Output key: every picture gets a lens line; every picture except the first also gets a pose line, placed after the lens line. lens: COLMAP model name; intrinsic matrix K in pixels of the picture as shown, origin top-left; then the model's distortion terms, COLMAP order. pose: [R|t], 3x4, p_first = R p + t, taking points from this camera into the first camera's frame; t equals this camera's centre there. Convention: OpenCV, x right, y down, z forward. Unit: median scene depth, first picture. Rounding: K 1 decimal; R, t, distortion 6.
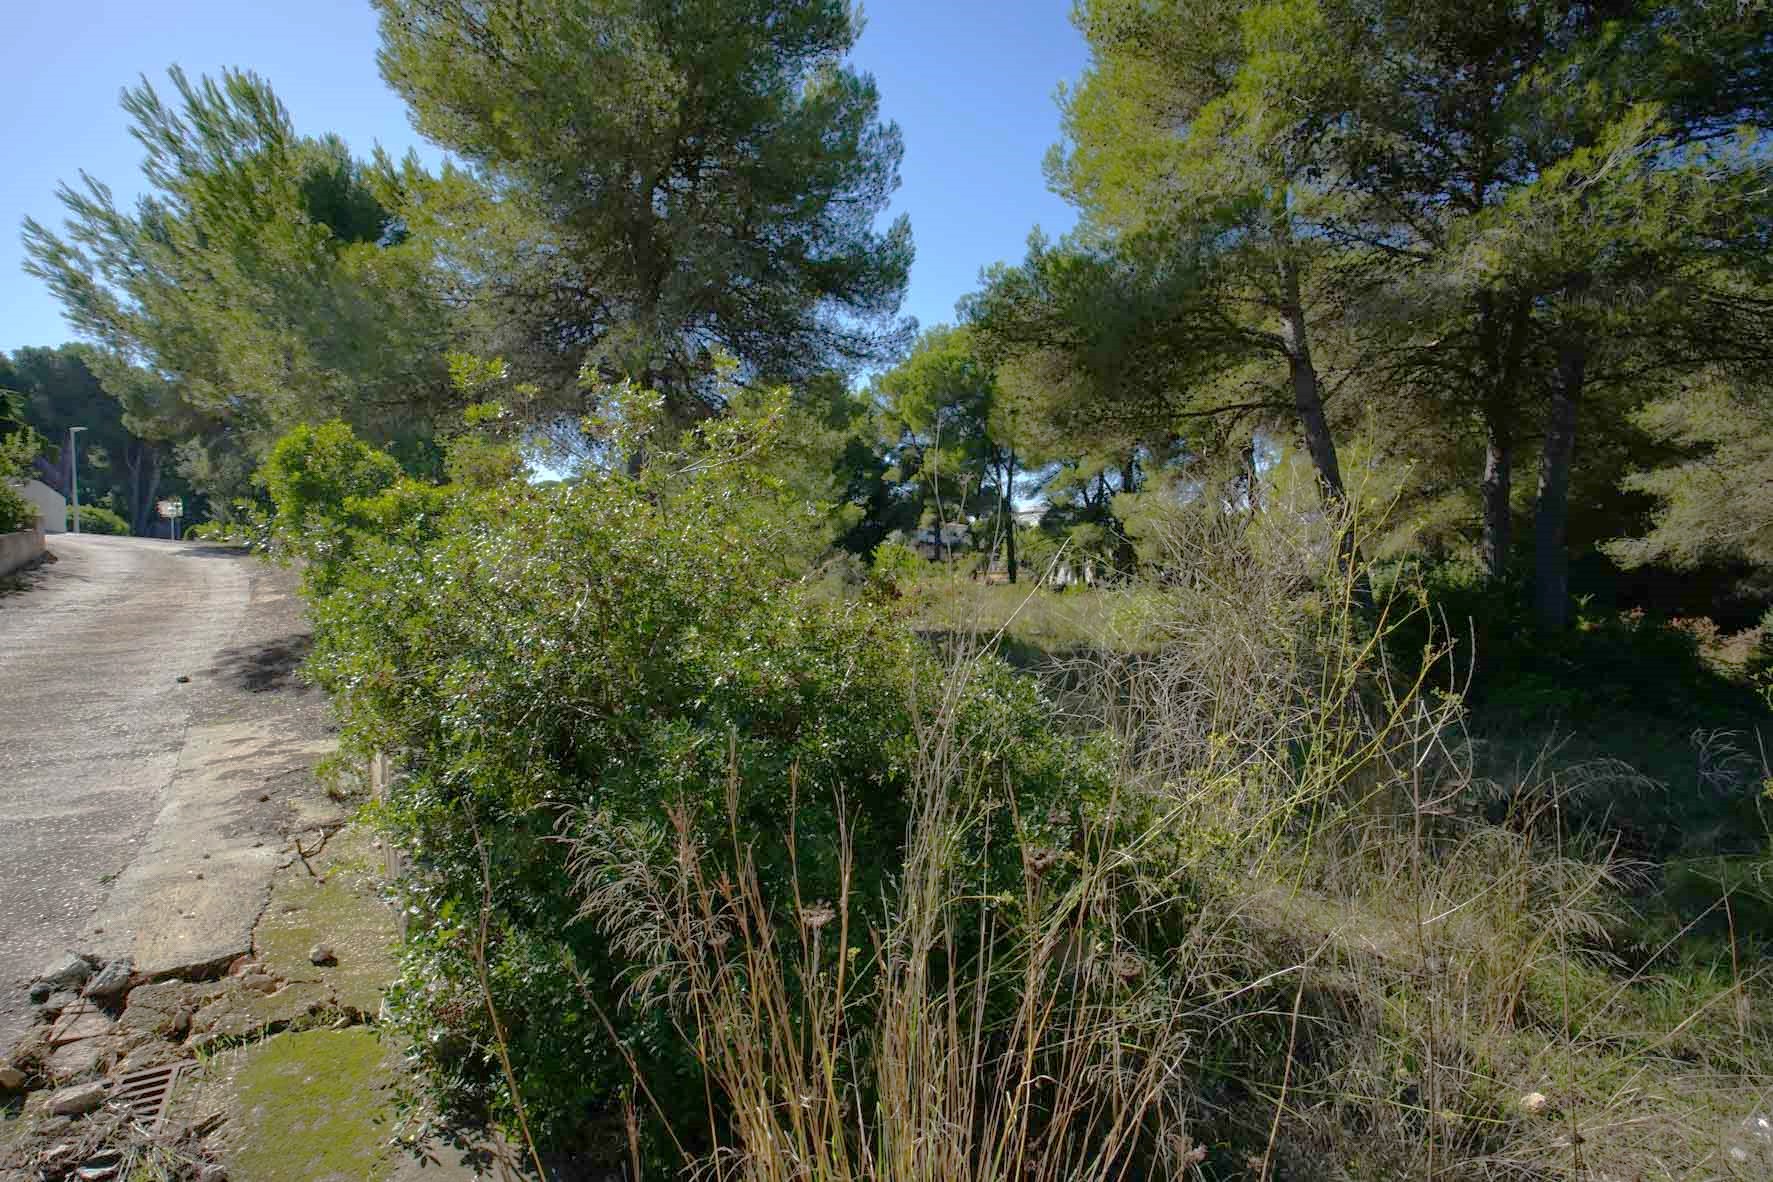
lens RADIAL K [[795.0, 0, 880.3], [0, 795.0, 595.9], [0, 0, 1]] dist [-0.007745, 0.003549]
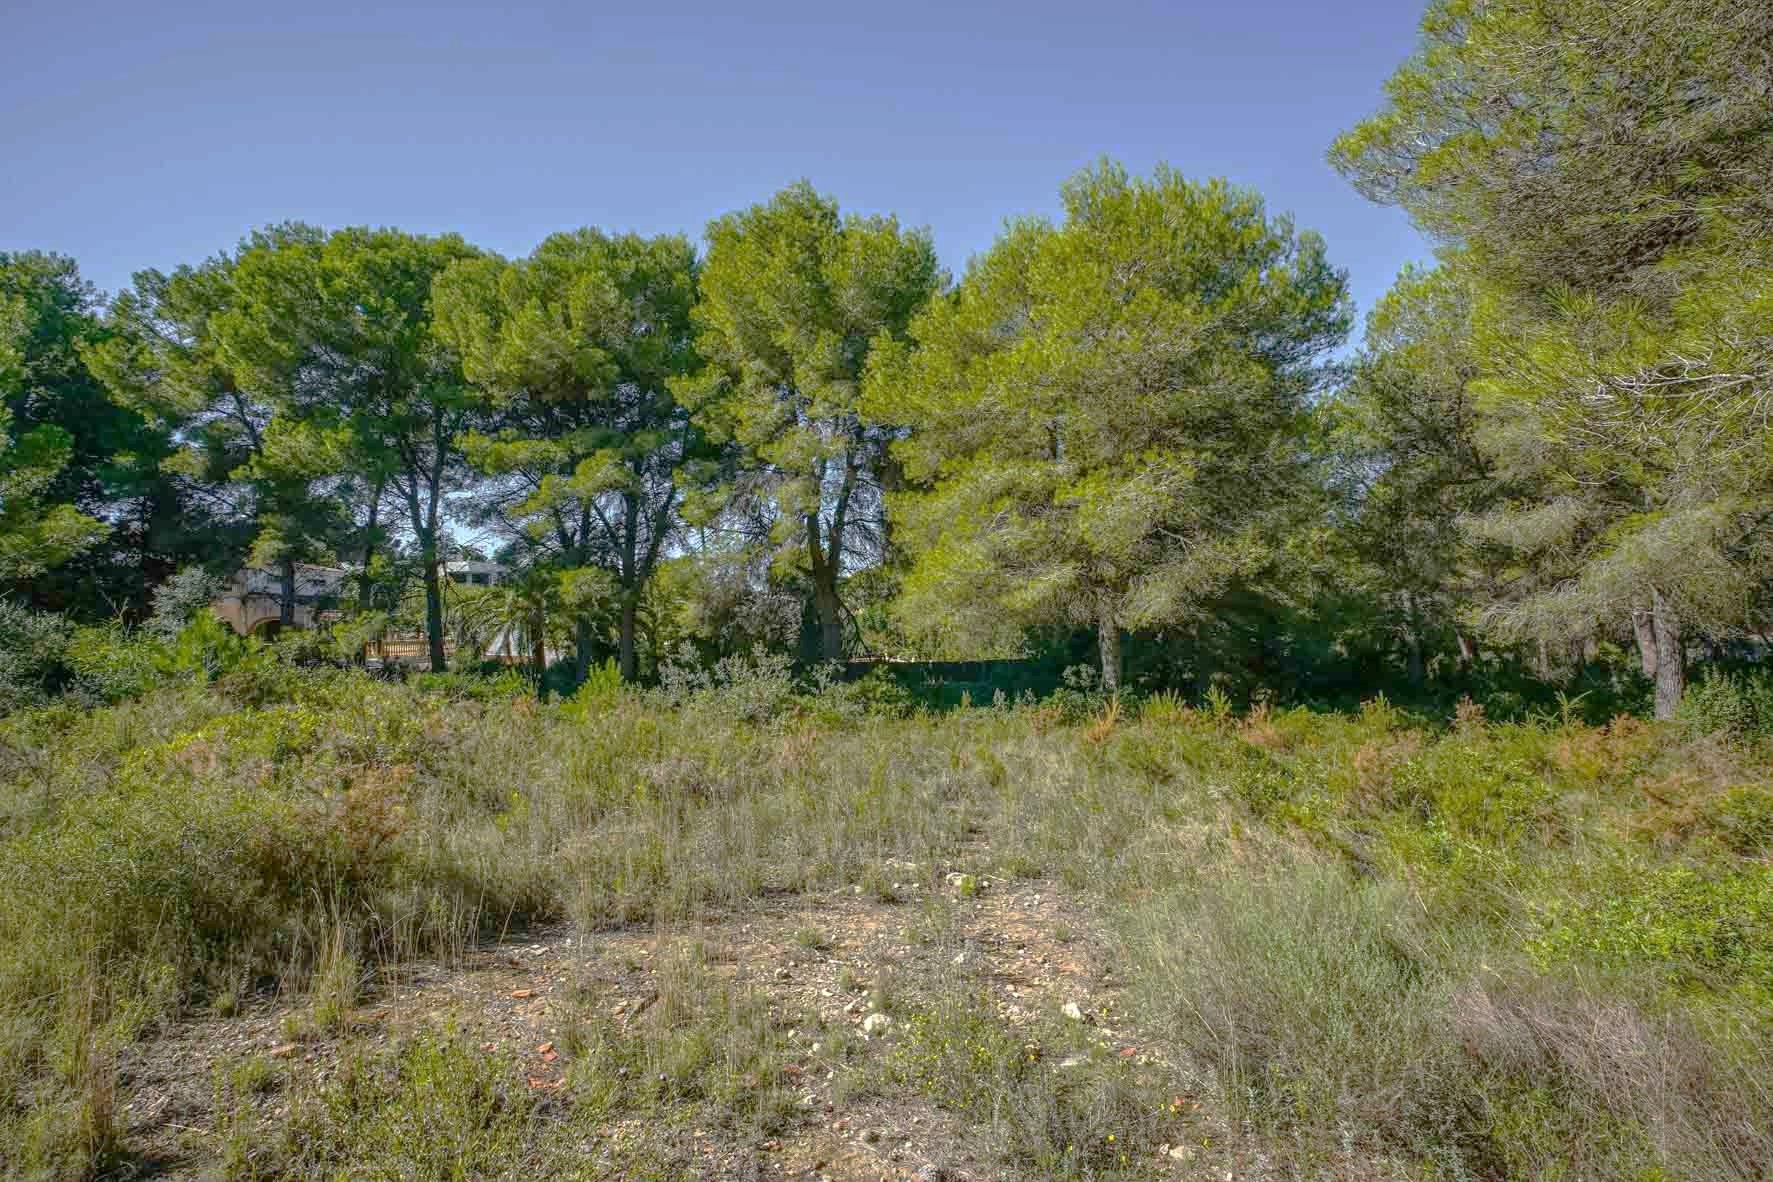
lens RADIAL K [[795.0, 0, 880.3], [0, 795.0, 595.9], [0, 0, 1]] dist [-0.007745, 0.003549]
pose [[0.754217, 0.024664, 0.656162, 0.057696], [0.028950, 0.997074, -0.070754, -0.040995], [-0.655987, 0.072360, 0.751295, 0.893446]]
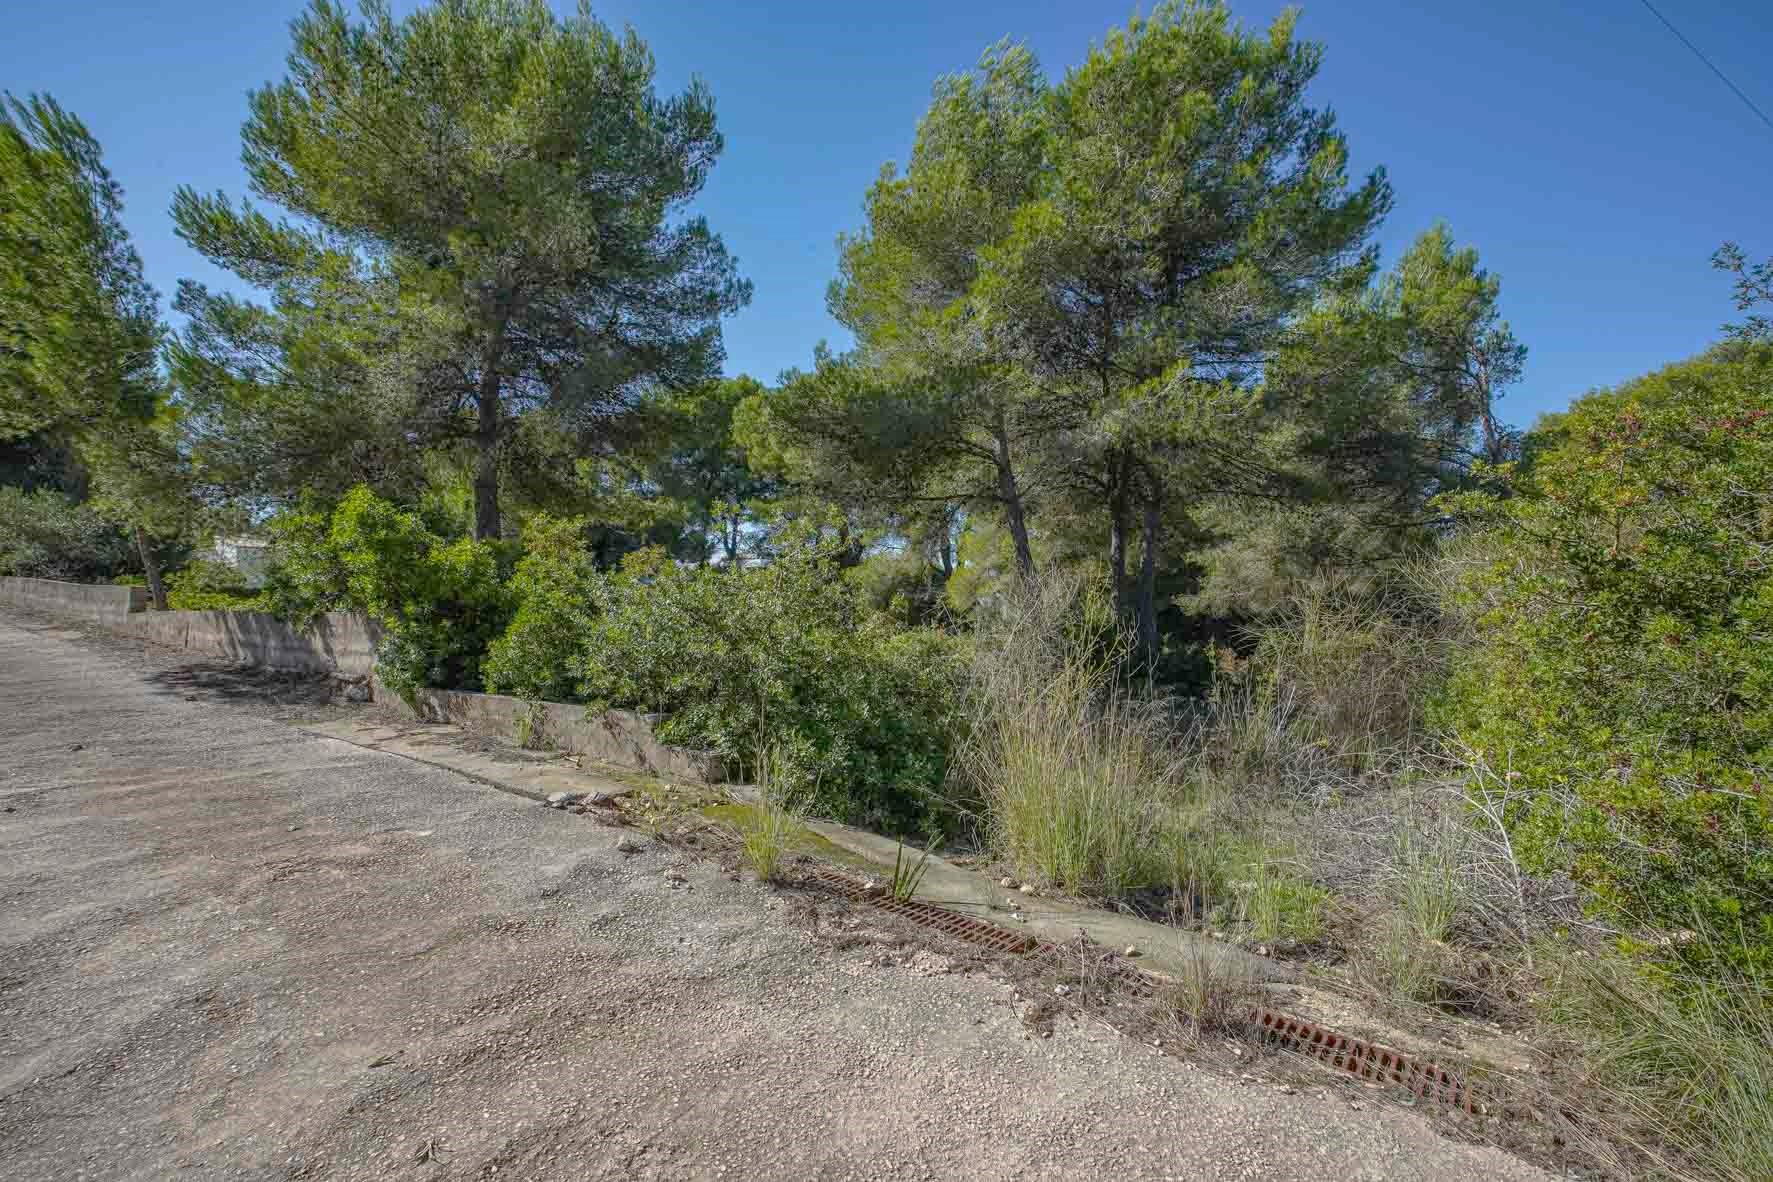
lens RADIAL K [[795.0, 0, 880.3], [0, 795.0, 595.9], [0, 0, 1]] dist [-0.007745, 0.003549]
pose [[0.929364, 0.018844, 0.368684, -0.139028], [0.002732, 0.998318, -0.057912, 0.013533], [-0.369156, 0.054828, 0.927749, -0.163393]]
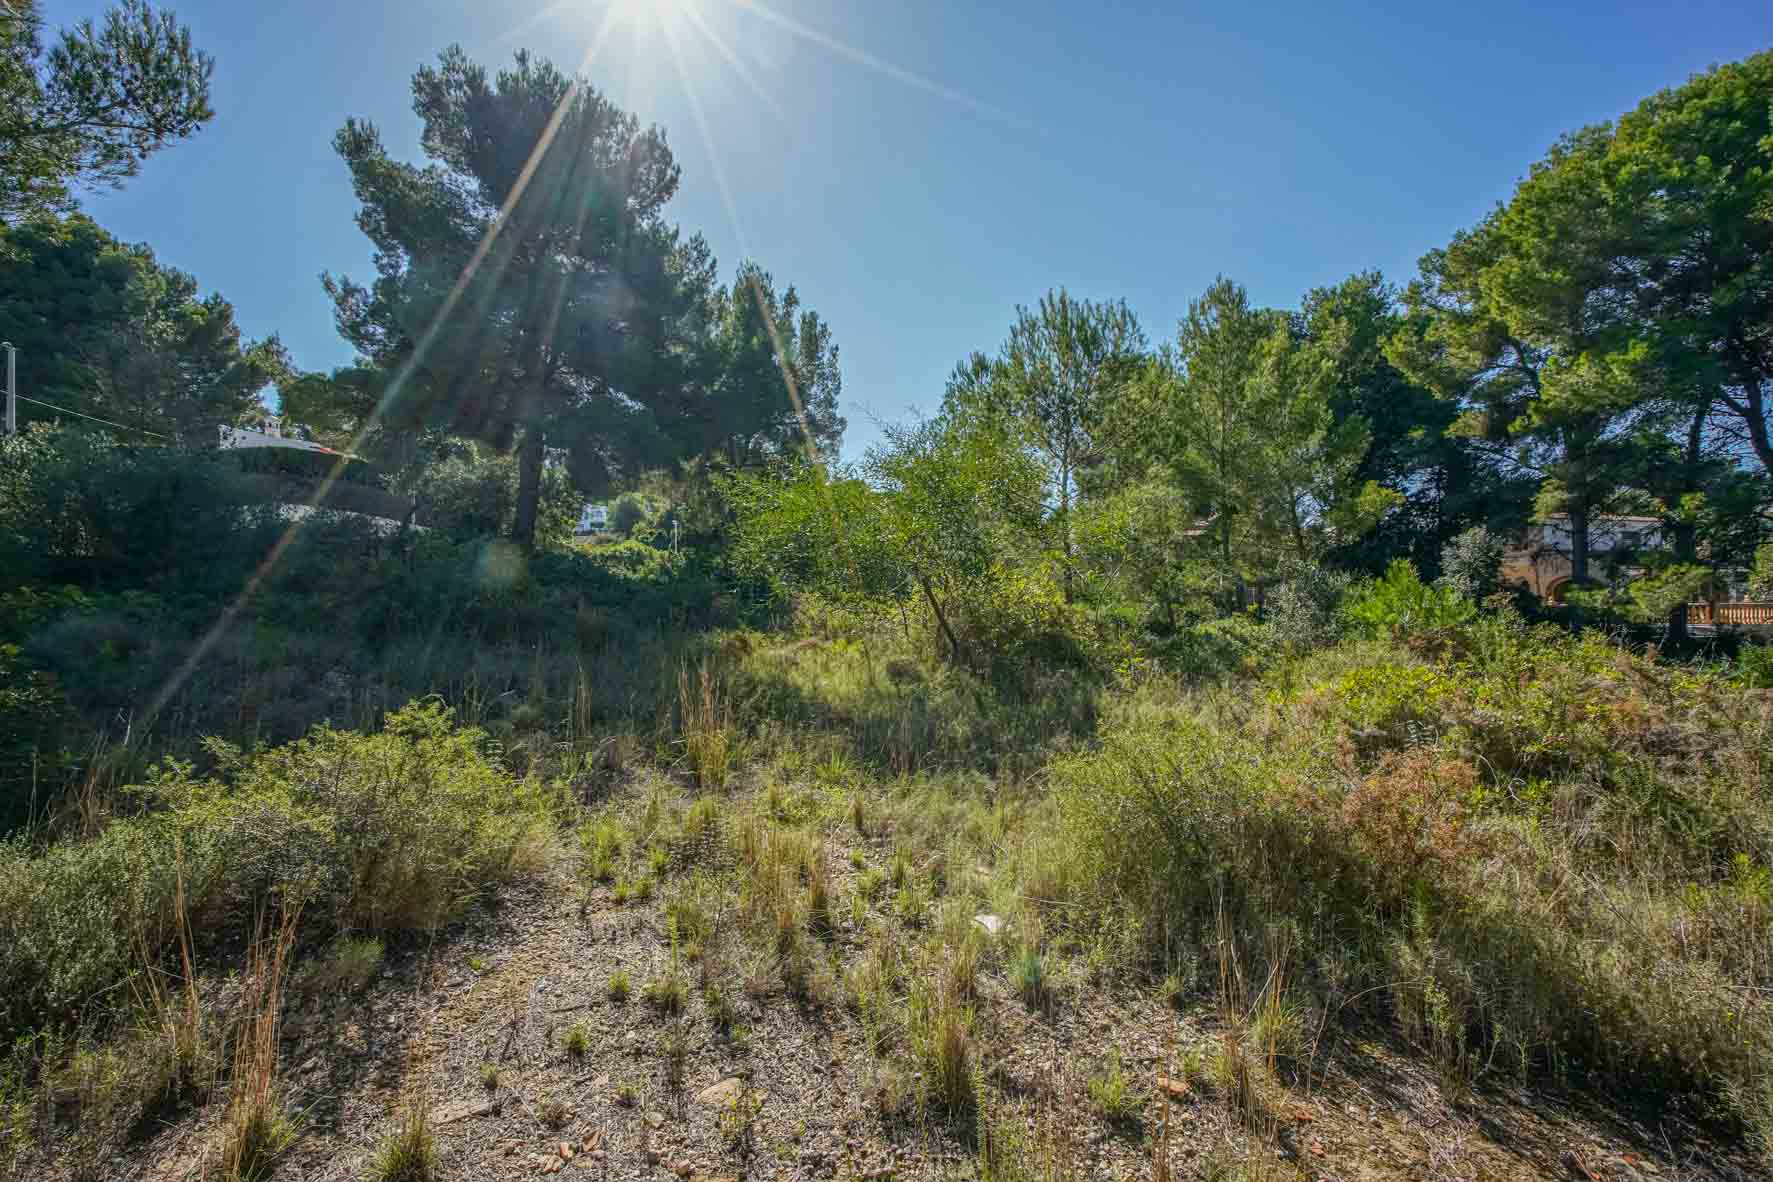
lens RADIAL K [[795.0, 0, 880.3], [0, 795.0, 595.9], [0, 0, 1]] dist [-0.007745, 0.003549]
pose [[0.781223, 0.003470, -0.624243, 0.116282], [-0.024018, 0.999411, -0.024503, -0.040571], [0.623790, 0.034135, 0.780846, 0.963358]]
